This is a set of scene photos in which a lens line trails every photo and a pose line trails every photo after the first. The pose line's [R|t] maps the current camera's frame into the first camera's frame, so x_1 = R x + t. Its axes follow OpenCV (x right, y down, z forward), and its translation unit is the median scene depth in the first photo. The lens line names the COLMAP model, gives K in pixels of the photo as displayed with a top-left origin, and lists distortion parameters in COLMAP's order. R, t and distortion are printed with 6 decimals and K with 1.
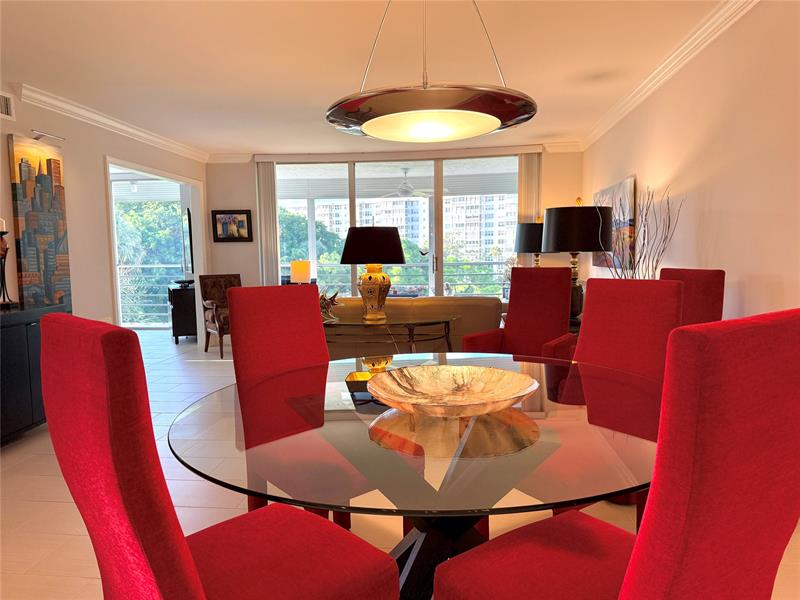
lens RADIAL K [[562.7, 0, 400.0], [0, 562.7, 300.0], [0, 0, 1]] dist [0.098693, -0.108861]
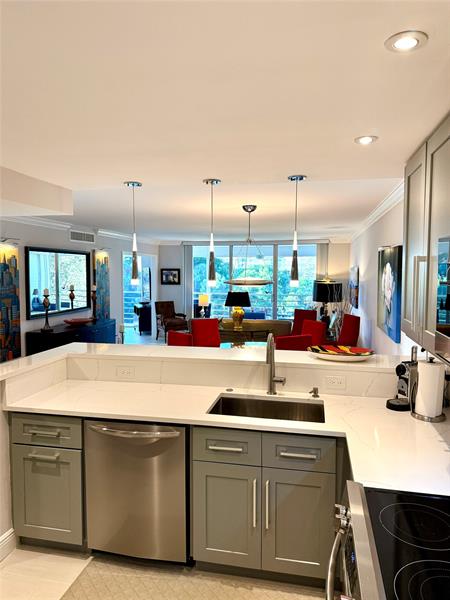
lens RADIAL K [[422.0, 0, 225.0], [0, 422.0, 300.0], [0, 0, 1]] dist [0.098693, -0.108861]
pose [[0.994872, 0.021260, -0.098879, 0.042481], [-0.022466, 0.999686, -0.011103, -0.037903], [0.098612, 0.013268, 0.995038, -0.462690]]
